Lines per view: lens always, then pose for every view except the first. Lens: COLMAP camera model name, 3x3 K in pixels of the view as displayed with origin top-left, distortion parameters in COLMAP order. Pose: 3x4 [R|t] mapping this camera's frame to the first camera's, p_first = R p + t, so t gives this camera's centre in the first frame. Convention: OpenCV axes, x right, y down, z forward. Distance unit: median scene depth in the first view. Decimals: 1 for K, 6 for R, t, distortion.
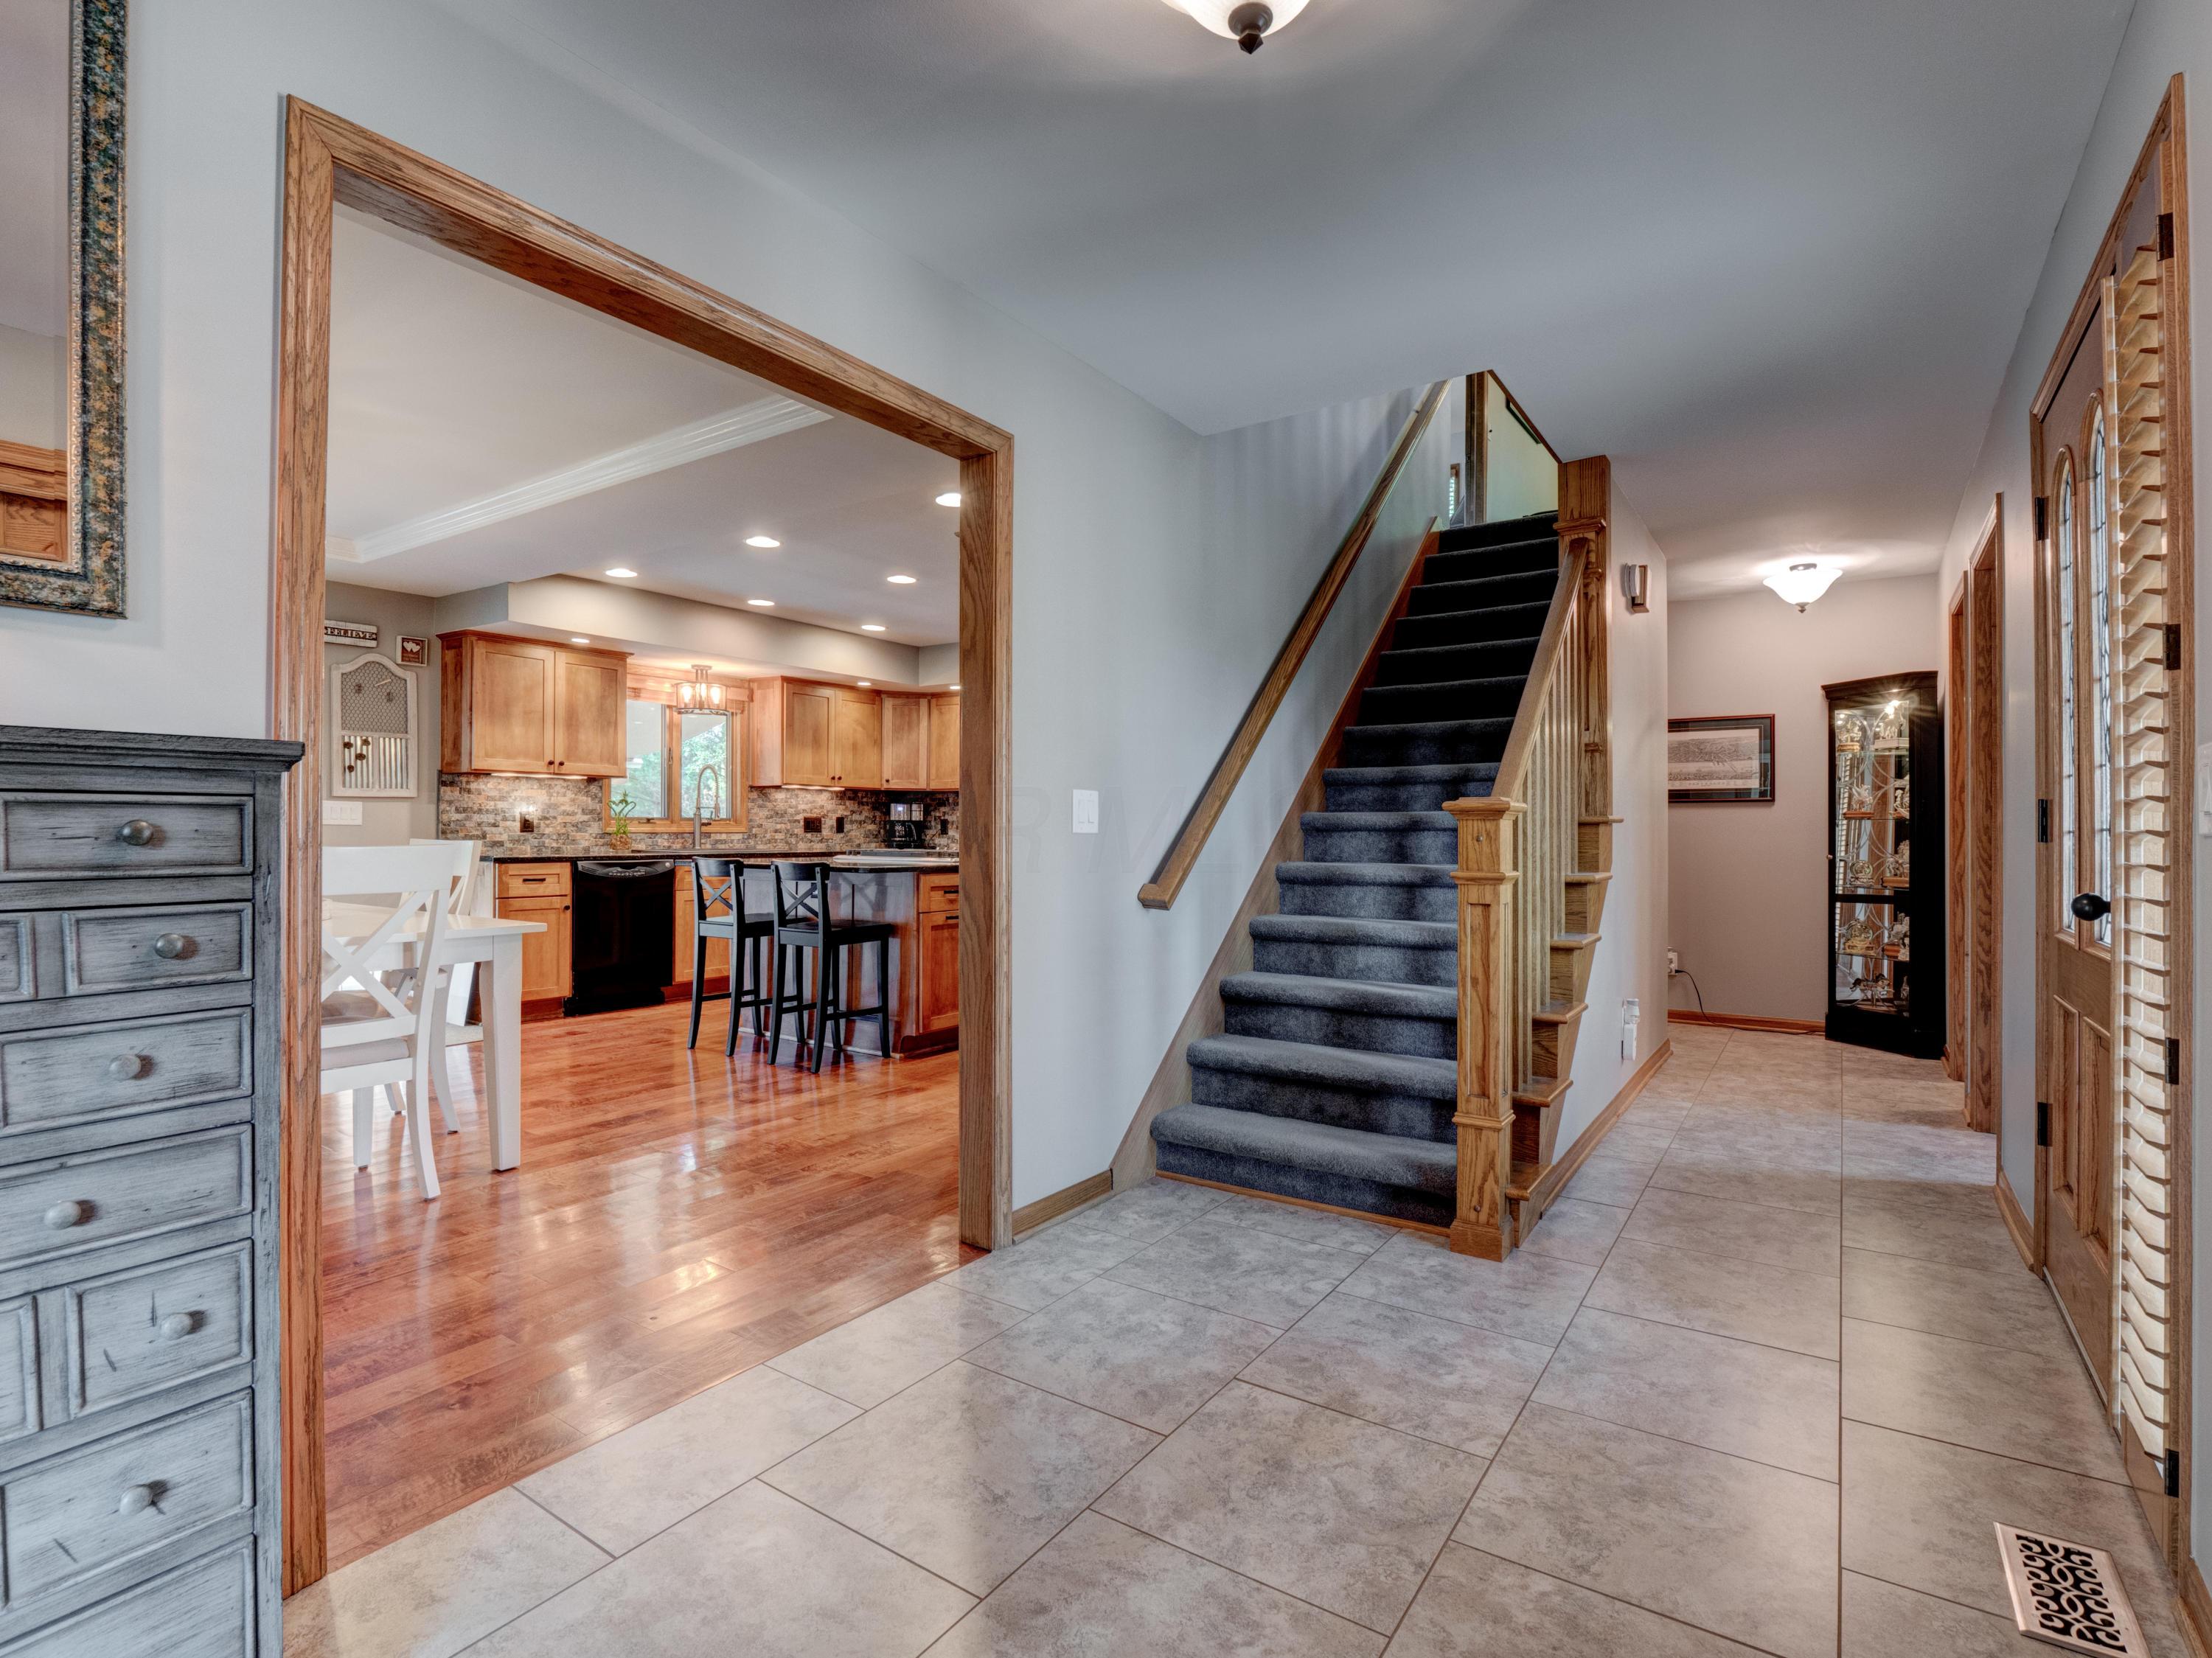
lens RADIAL K [[1060.0, 0, 1091.2], [0, 1060.0, 834.5], [0, 0, 1]] dist [-0.037167, -0.000391]
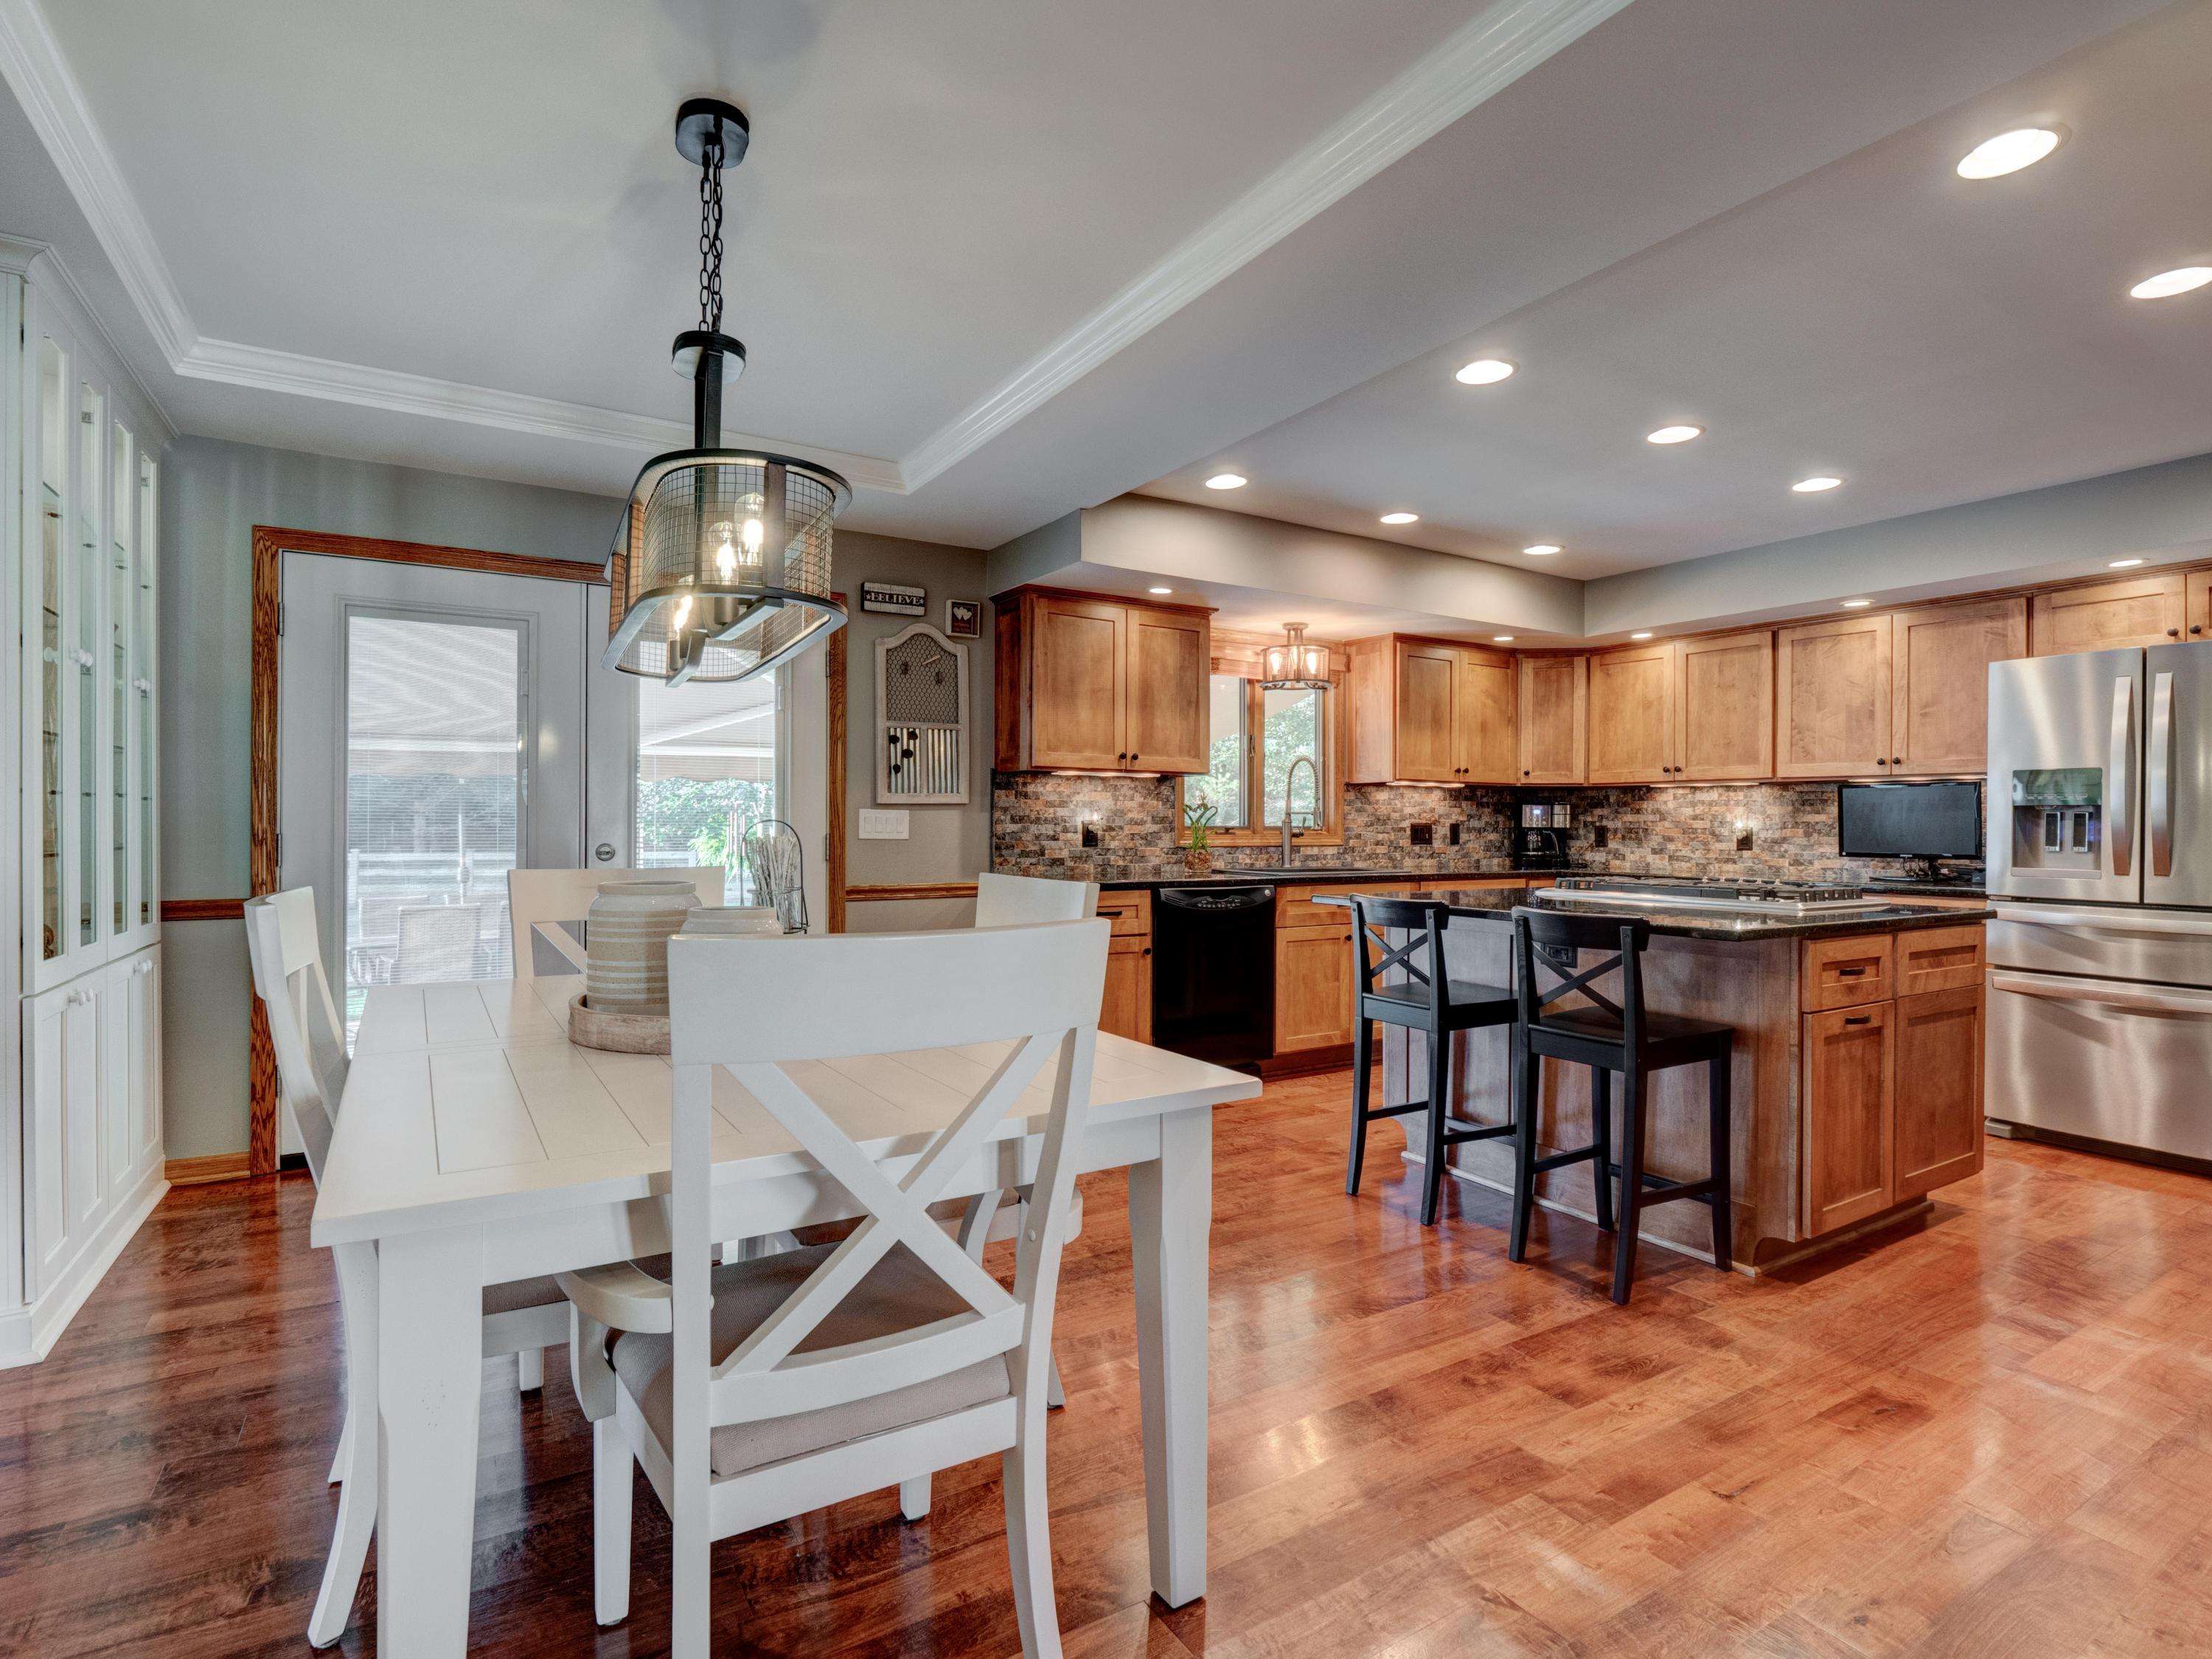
lens RADIAL K [[1084.1, 0, 1094.5], [0, 1084.1, 825.6], [0, 0, 1]] dist [-0.003172, -0.014818]
pose [[0.908251, -0.001462, -0.418423, -0.189056], [-0.001574, 0.999975, -0.006912, -0.011913], [0.418423, 0.006936, 0.908226, 0.257618]]
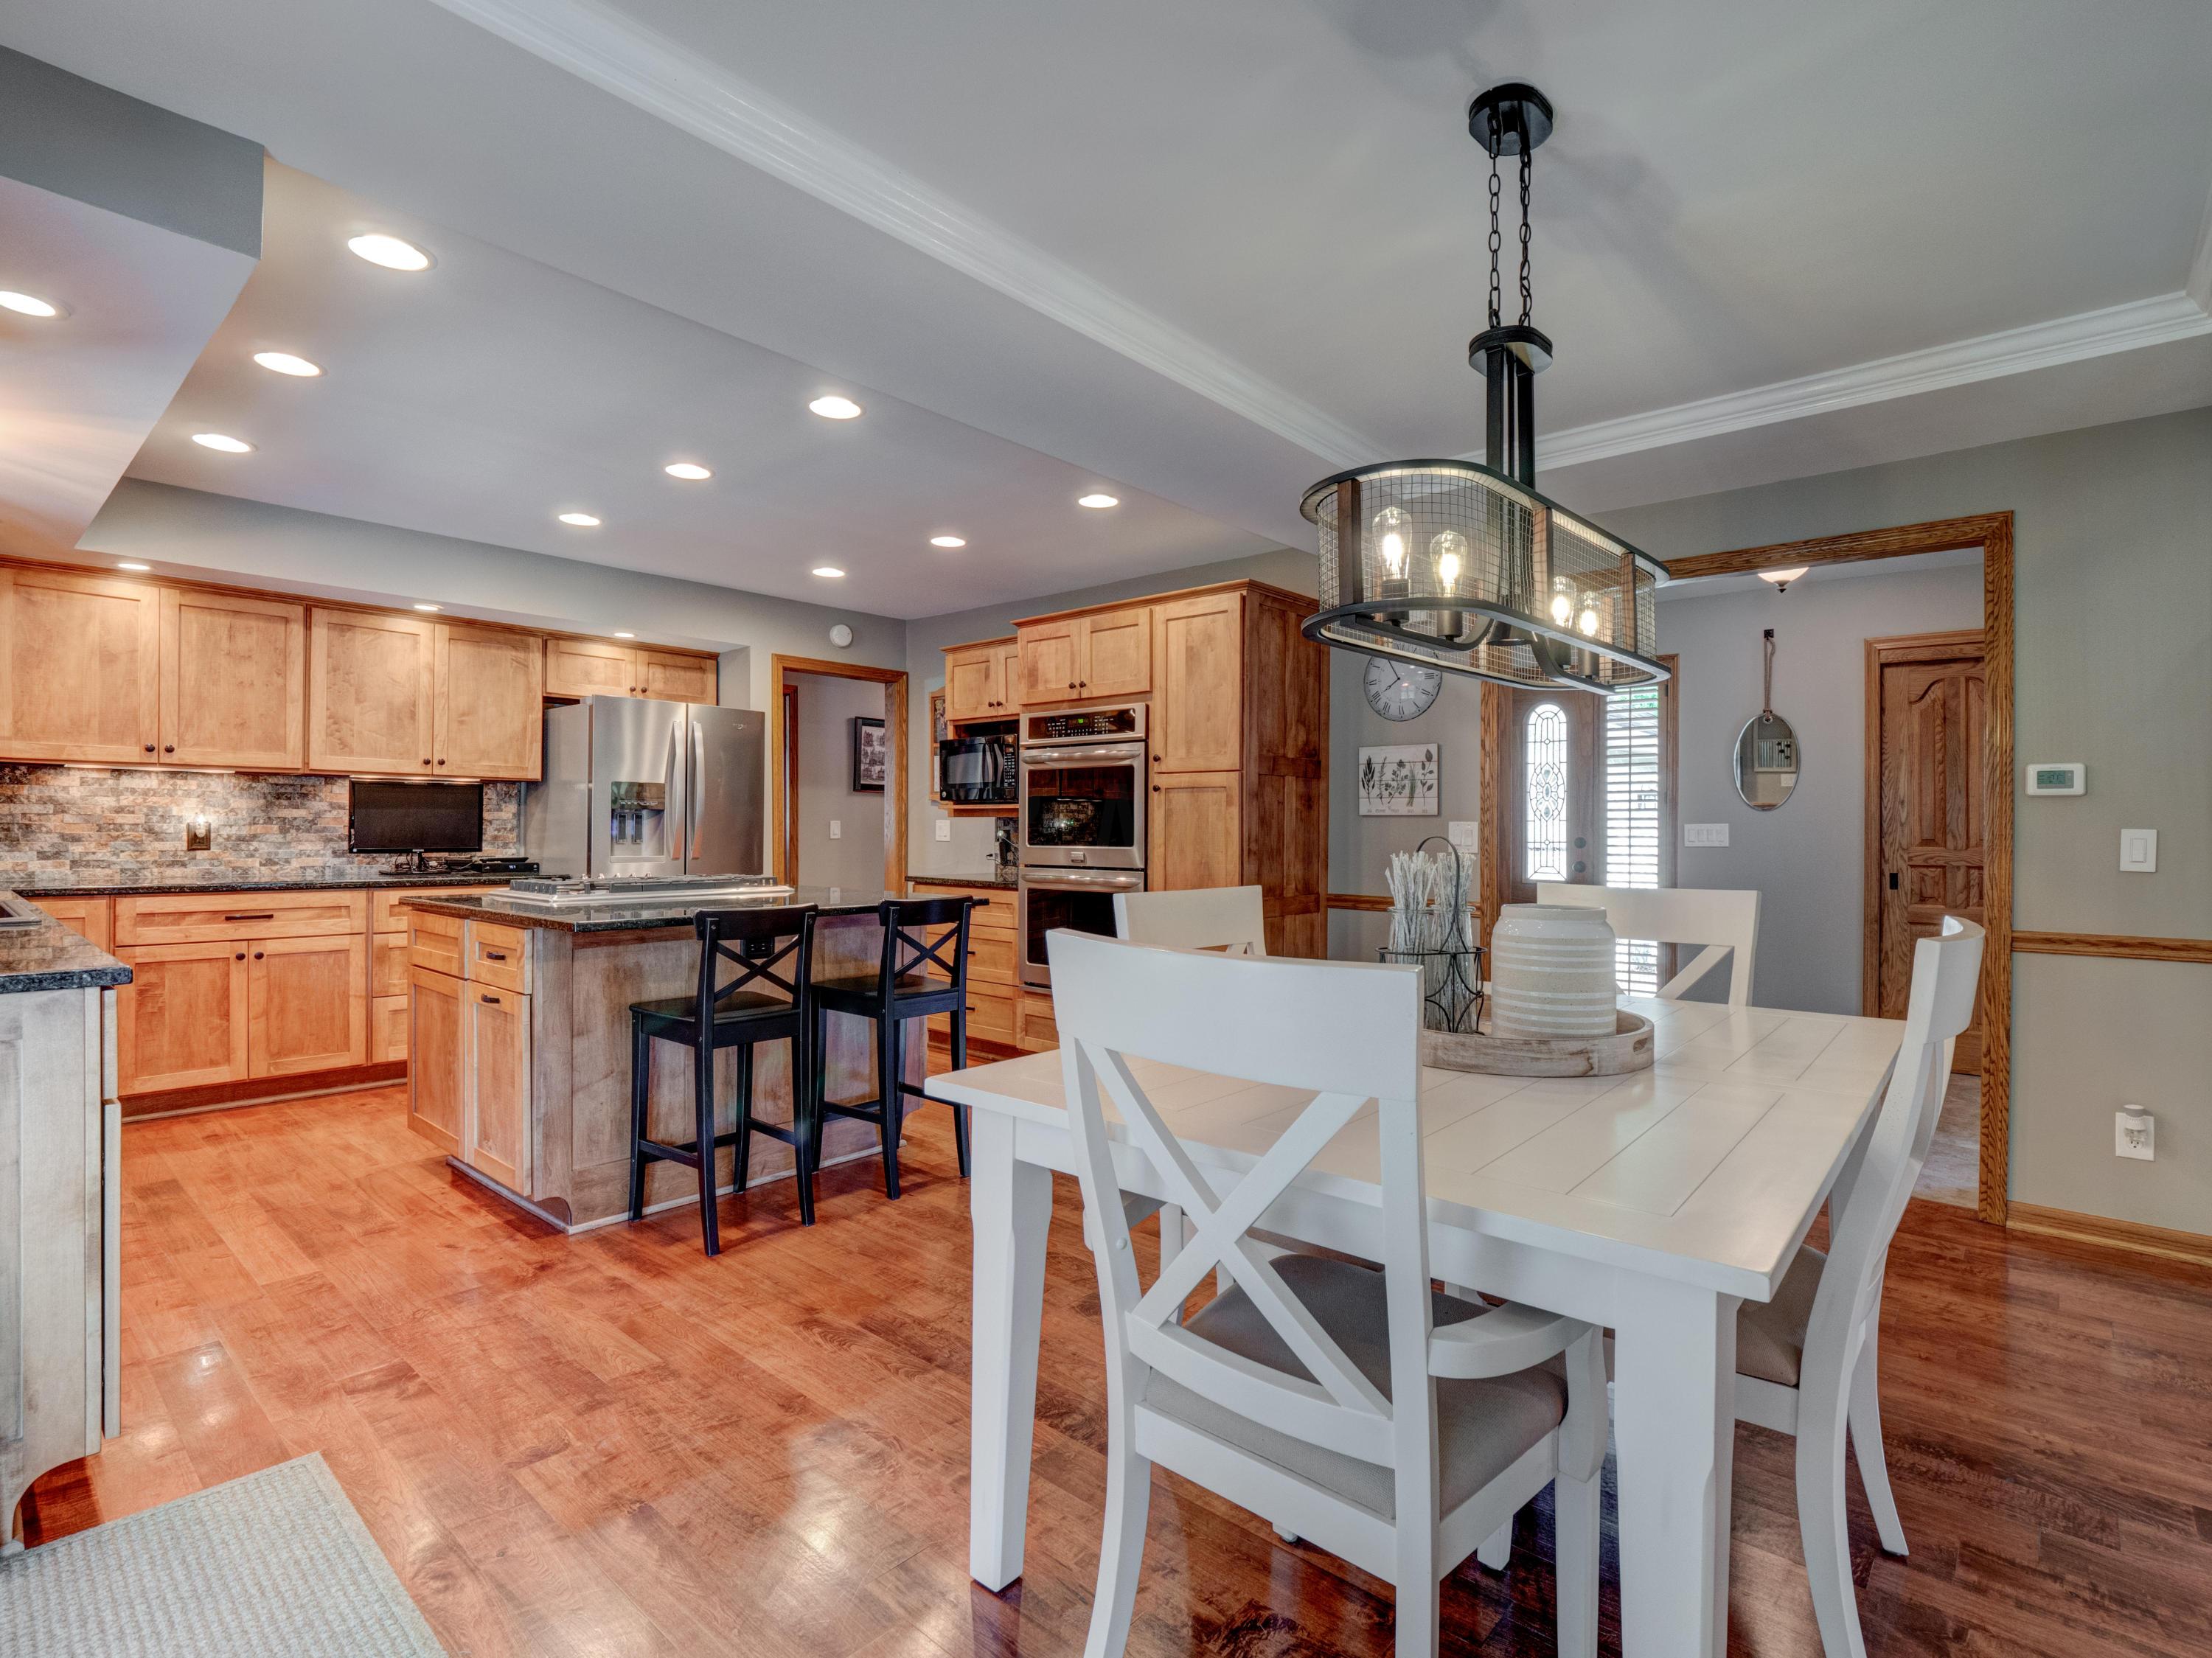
lens RADIAL K [[1093.0, 0, 1122.0], [0, 1093.0, 822.9], [0, 0, 1]] dist [-0.012712, 0.000335]
pose [[0.125976, -0.000222, 0.992033, -0.715924], [-0.001420, 0.999999, 0.000404, -0.018409], [-0.992032, -0.001460, 0.125976, 0.554040]]
